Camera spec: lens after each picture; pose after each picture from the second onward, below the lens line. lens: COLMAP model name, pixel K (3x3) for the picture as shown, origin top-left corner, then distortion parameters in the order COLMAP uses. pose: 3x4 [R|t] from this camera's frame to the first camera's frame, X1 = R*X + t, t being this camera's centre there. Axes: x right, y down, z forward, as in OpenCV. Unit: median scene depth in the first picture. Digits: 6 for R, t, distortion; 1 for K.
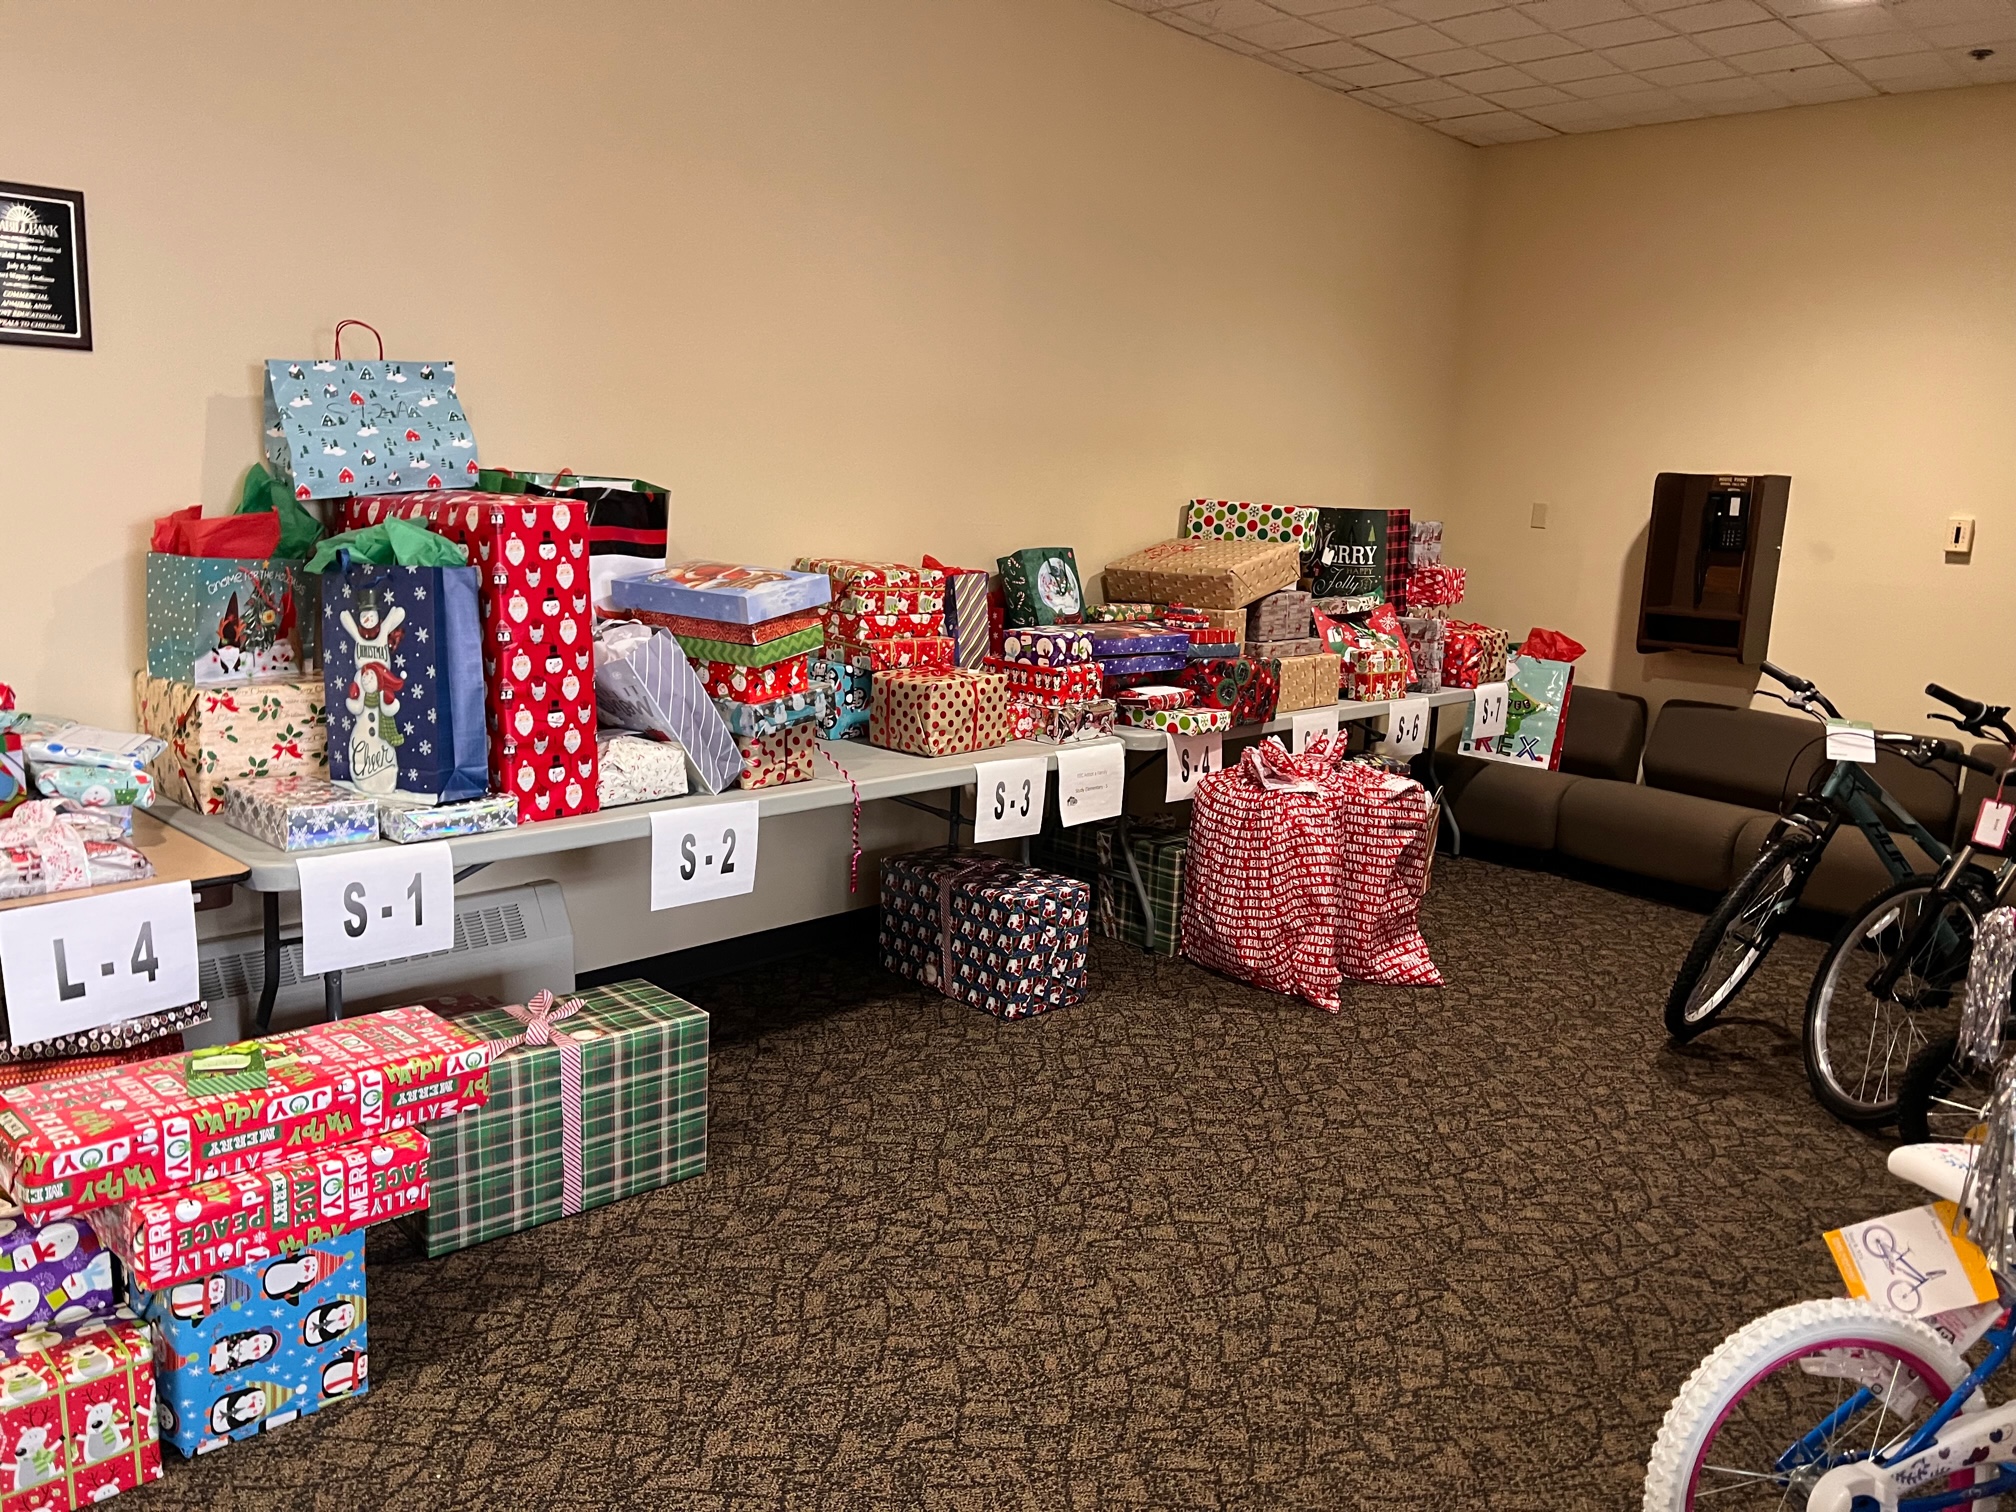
lens RADIAL K [[1508.4, 0, 1019.9], [0, 1508.4, 746.0], [0, 0, 1]] dist [0.063554, -0.072588]
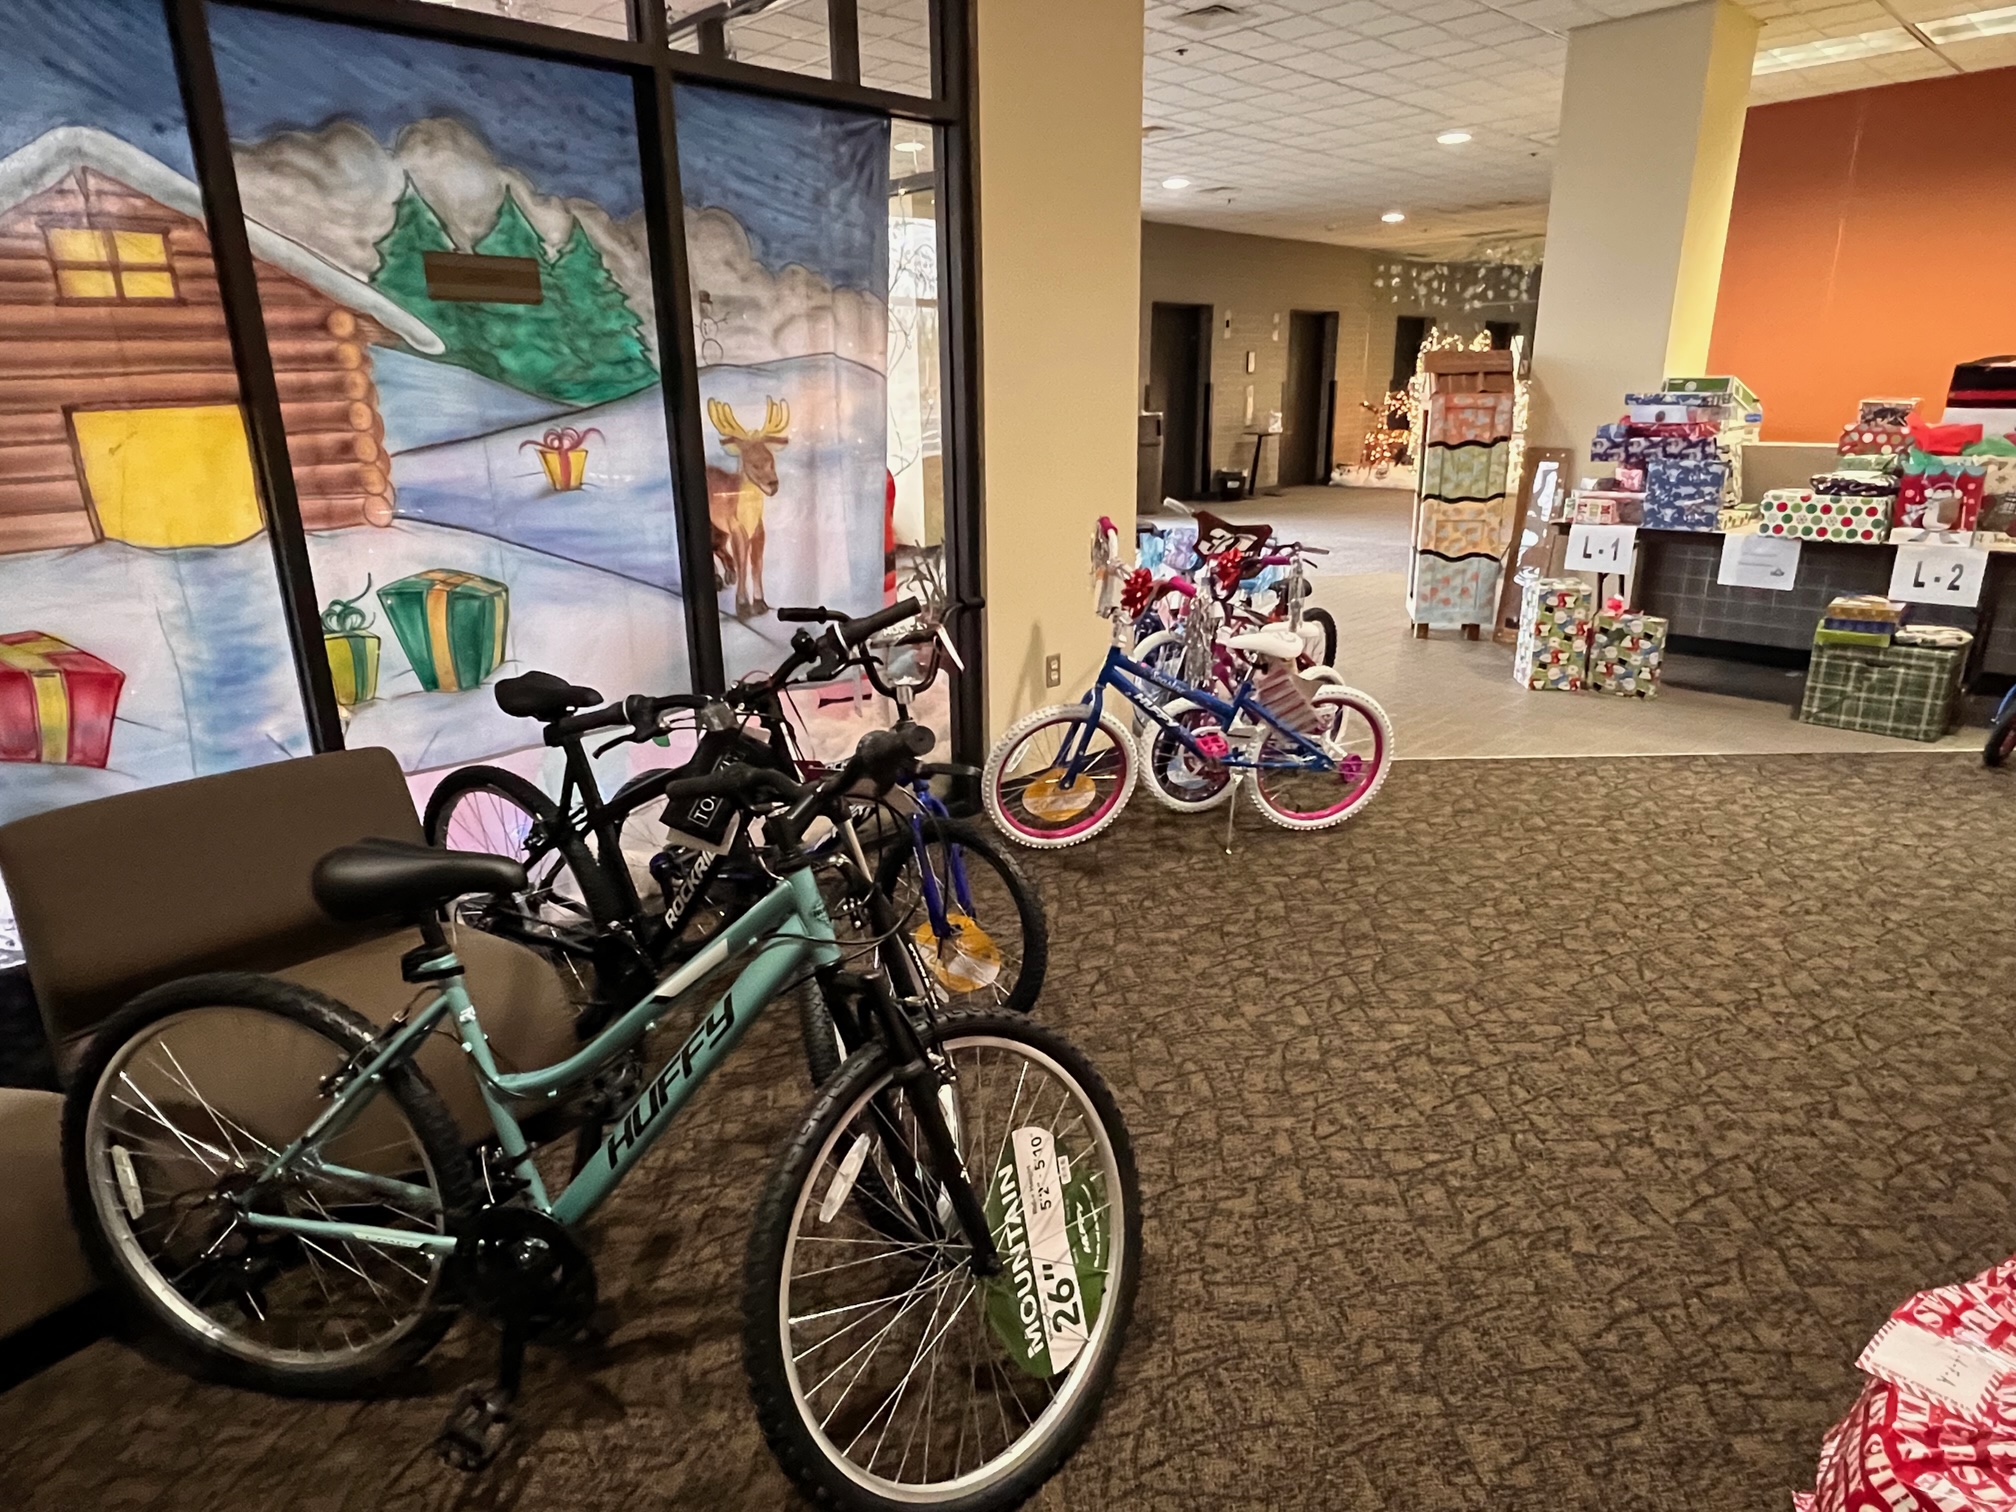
lens RADIAL K [[1182.3, 0, 988.9], [0, 1182.3, 764.6], [0, 0, 1]] dist [-0.002009, -0.000236]
pose [[-0.998769, -0.040269, 0.028955, 0.641864], [-0.021986, 0.882756, 0.469316, -0.255091], [-0.044459, 0.468102, -0.882555, 1.744462]]
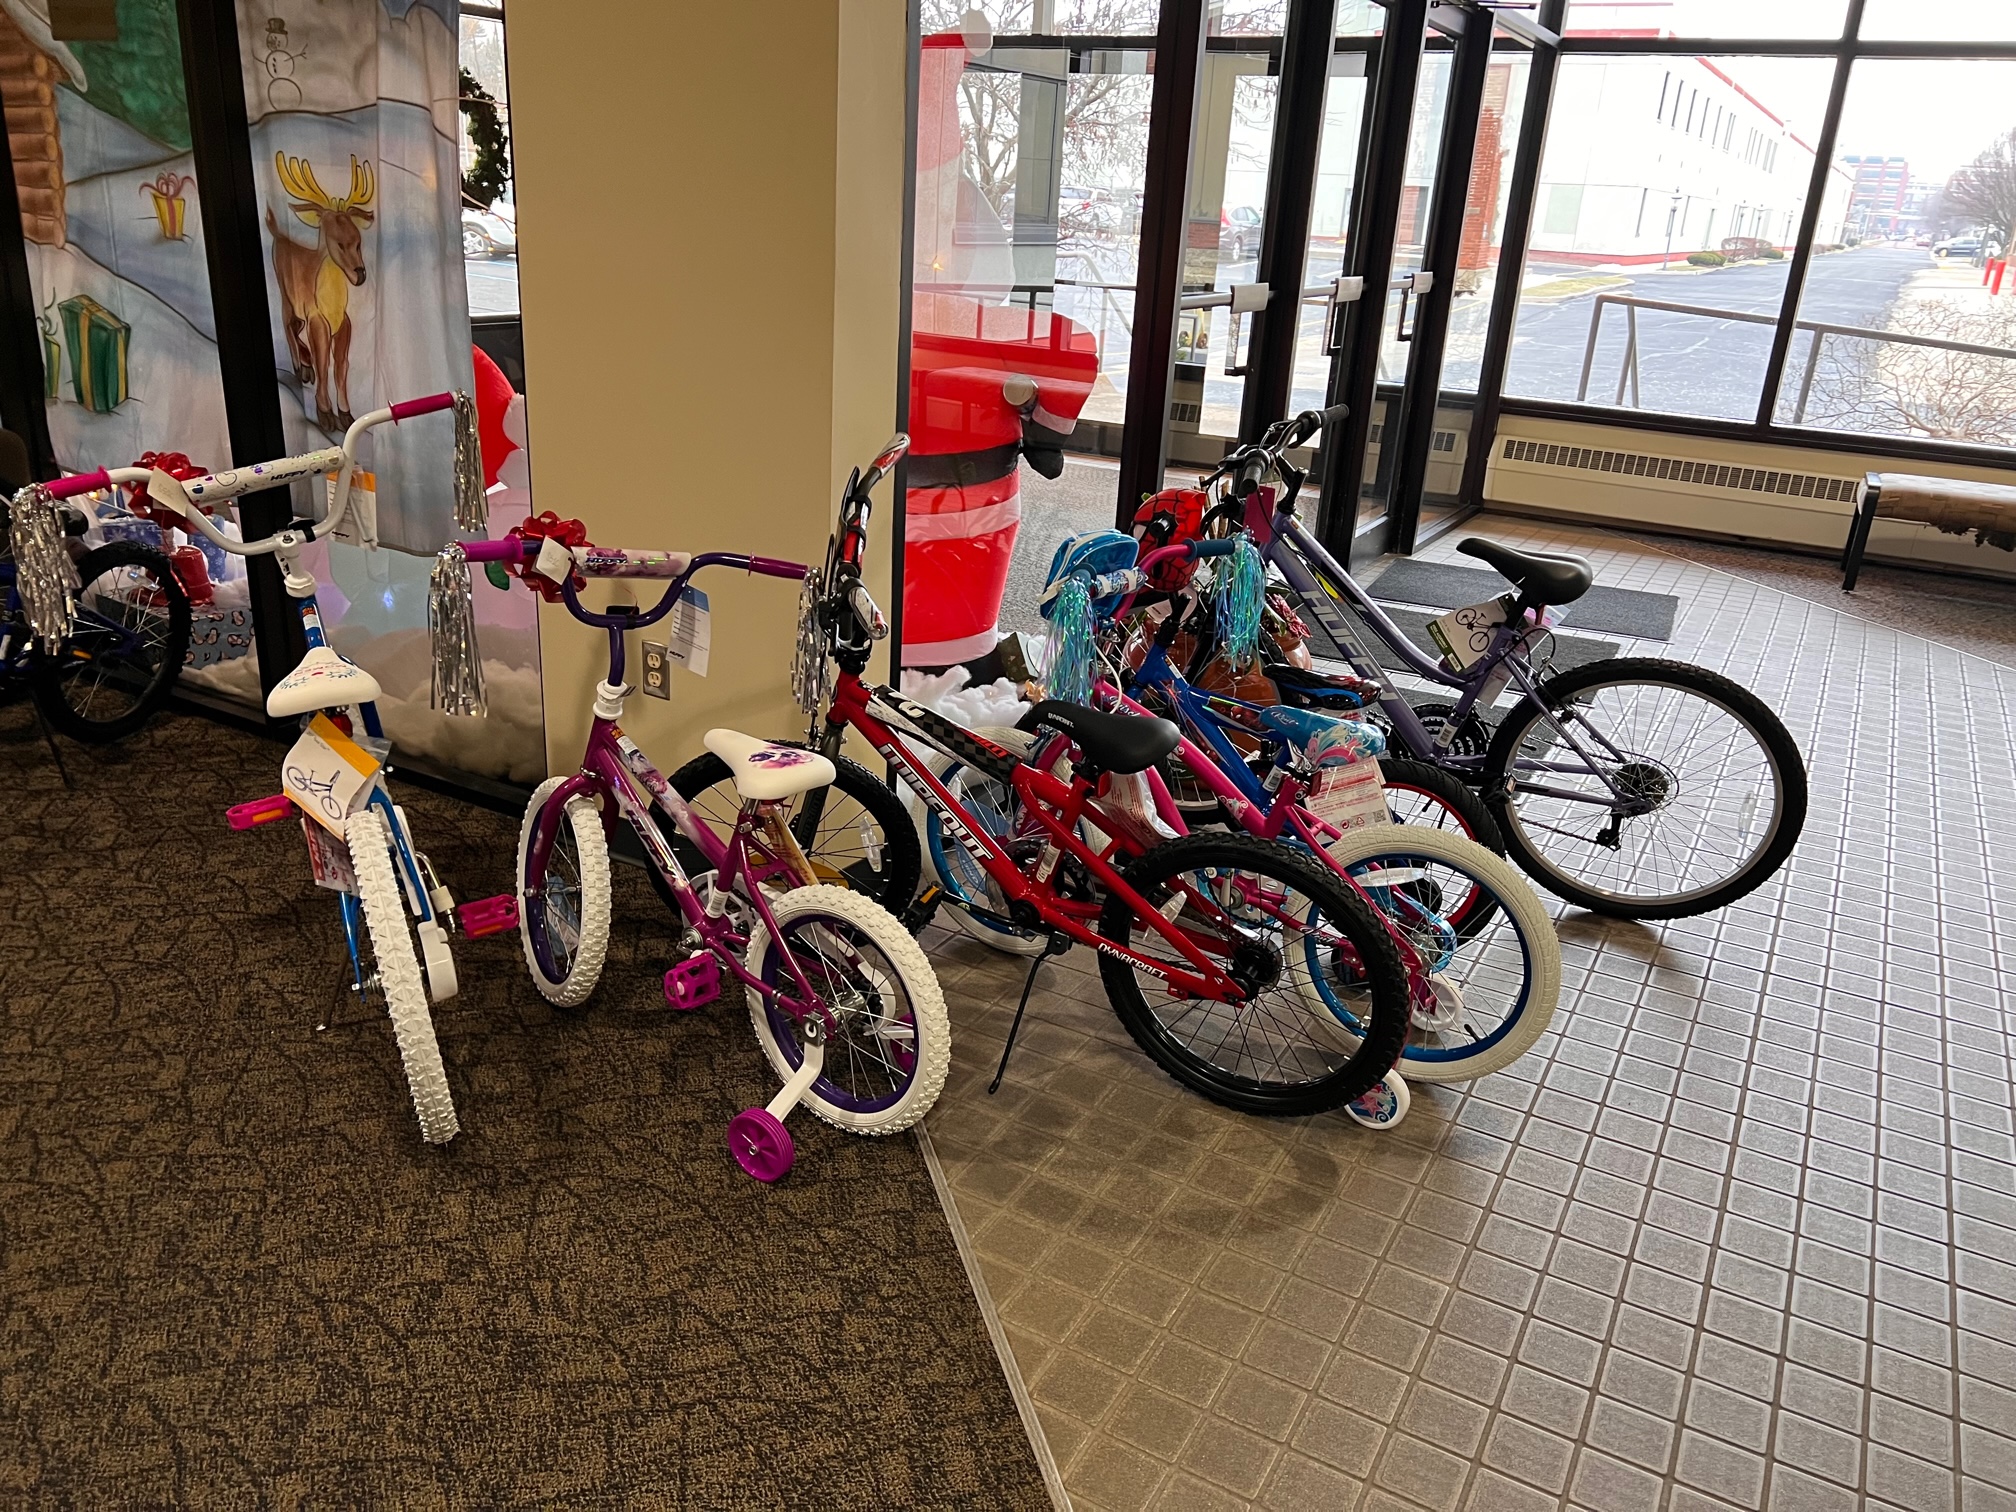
lens RADIAL K [[1517.5, 0, 1006.9], [0, 1517.5, 739.2], [0, 0, 1]] dist [0.076939, -0.085374]
pose [[-0.232799, -0.379782, 0.895305, -0.358512], [0.108067, 0.904795, 0.411907, -0.066150], [-0.966502, 0.192645, -0.169594, 0.455557]]
